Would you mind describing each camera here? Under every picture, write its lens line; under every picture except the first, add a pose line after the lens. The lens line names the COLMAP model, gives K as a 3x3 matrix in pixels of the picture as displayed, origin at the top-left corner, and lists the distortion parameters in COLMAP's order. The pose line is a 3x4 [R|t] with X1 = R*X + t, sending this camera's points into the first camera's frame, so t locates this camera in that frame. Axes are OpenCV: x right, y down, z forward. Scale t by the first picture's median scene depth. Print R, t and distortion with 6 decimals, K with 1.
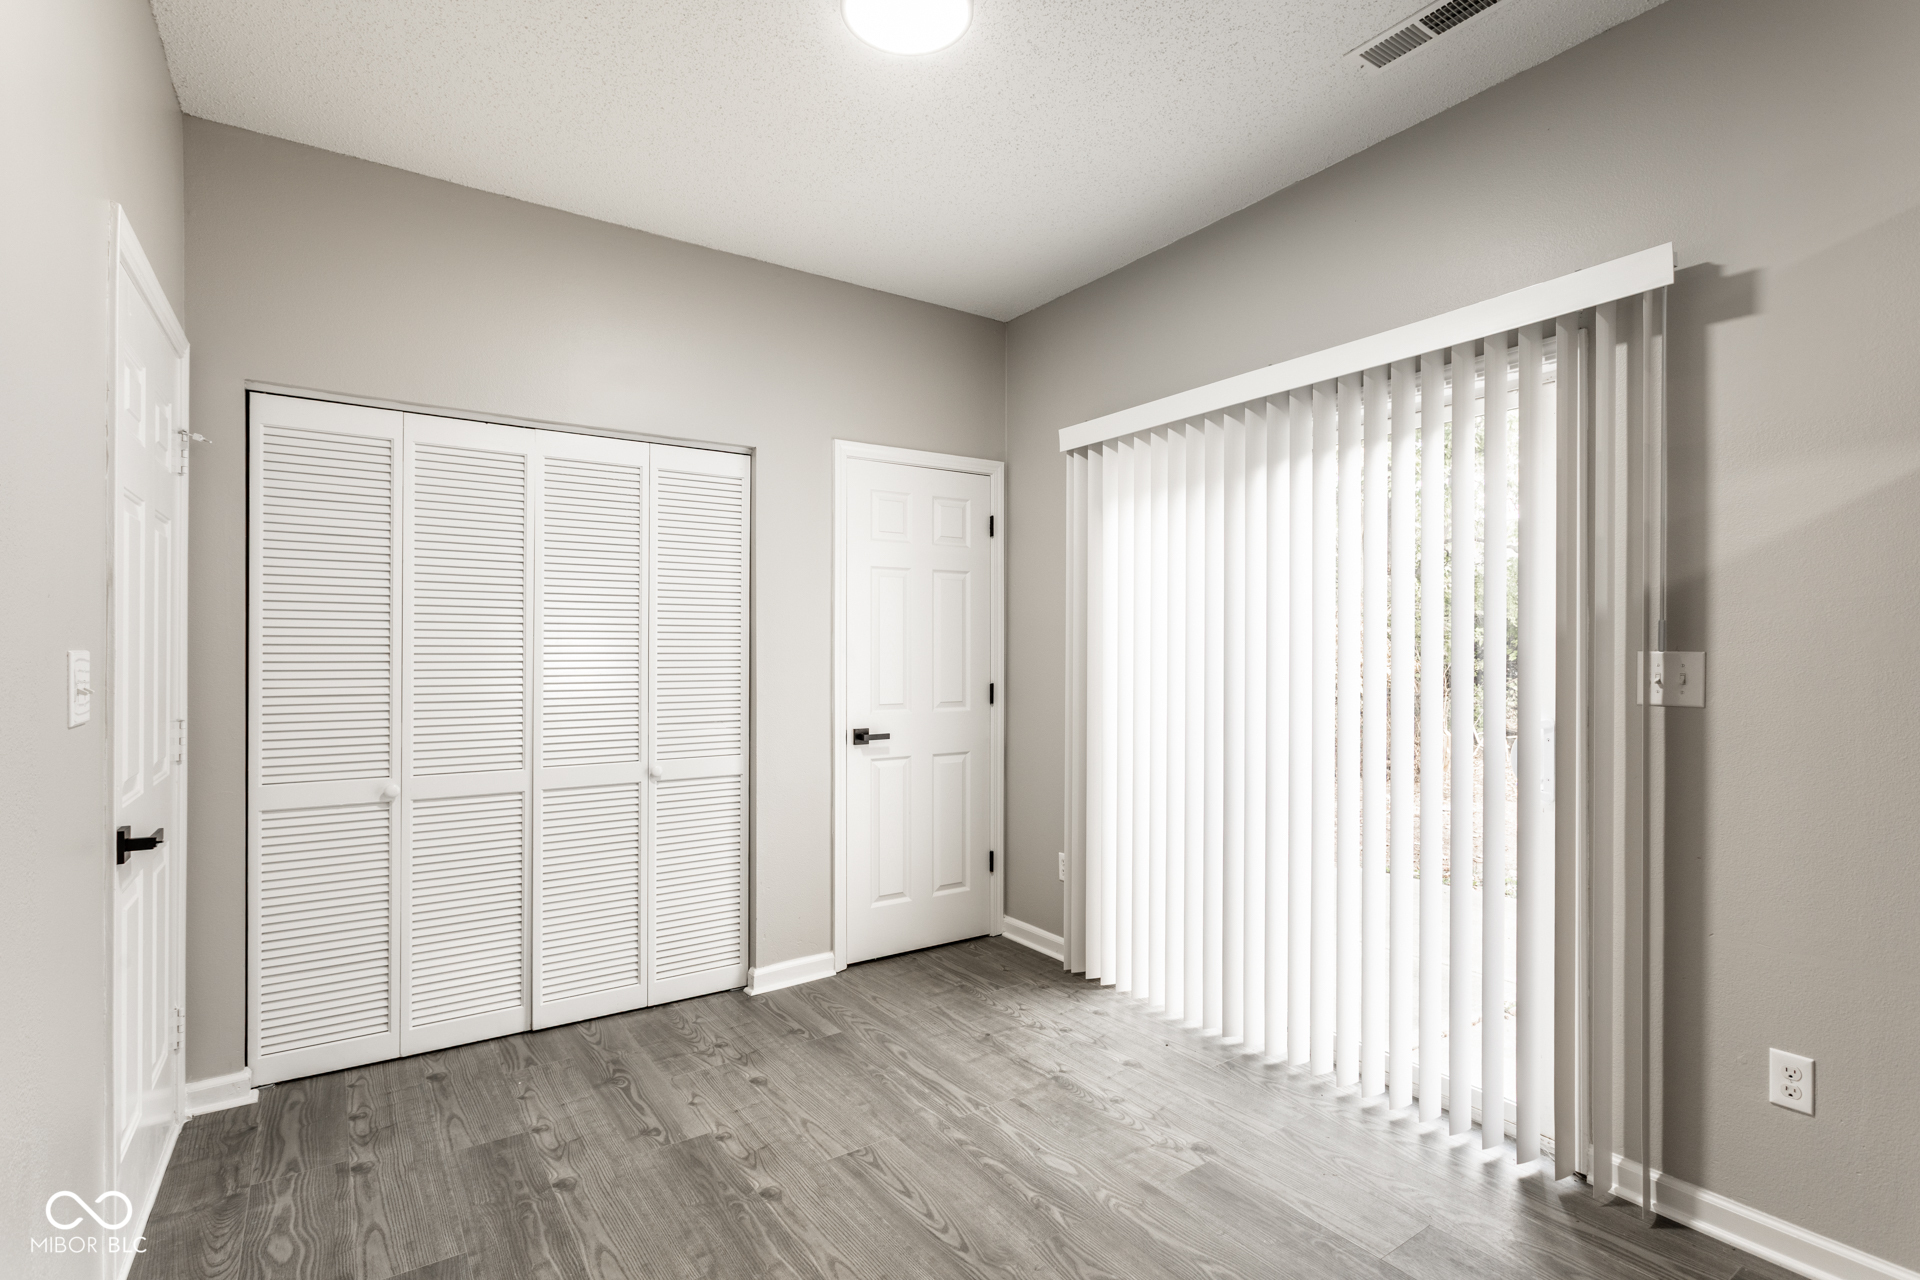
lens RADIAL K [[929.2, 0, 987.9], [0, 929.2, 641.1], [0, 0, 1]] dist [-0.000912, 0.000138]
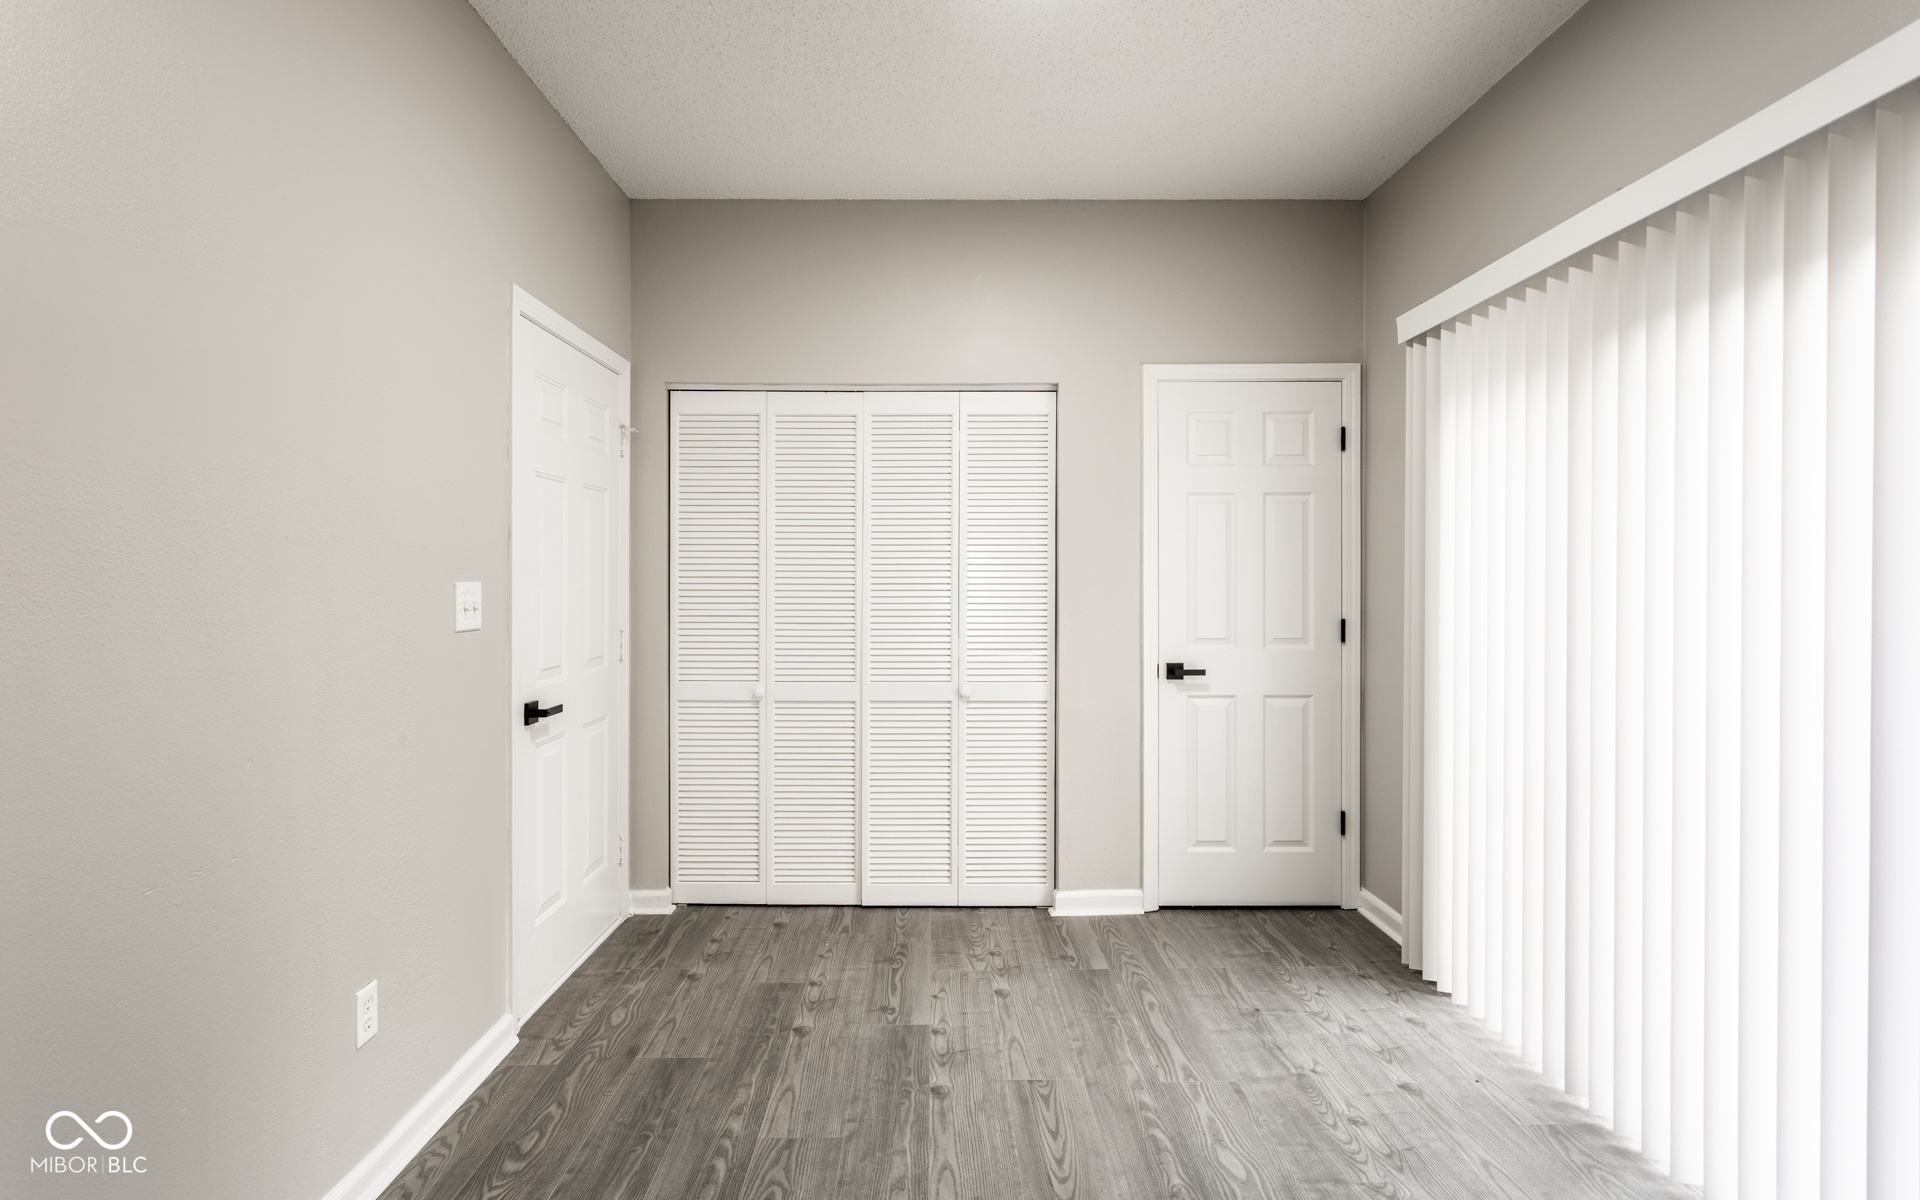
lens RADIAL K [[941.7, 0, 946.6], [0, 941.7, 574.7], [0, 0, 1]] dist [-0.002791, 0.001124]
pose [[0.820225, -0.005205, -0.572018, 0.285876], [0.006206, 0.999981, -0.000200, 0.002697], [0.572008, -0.003386, 0.820241, 0.090008]]
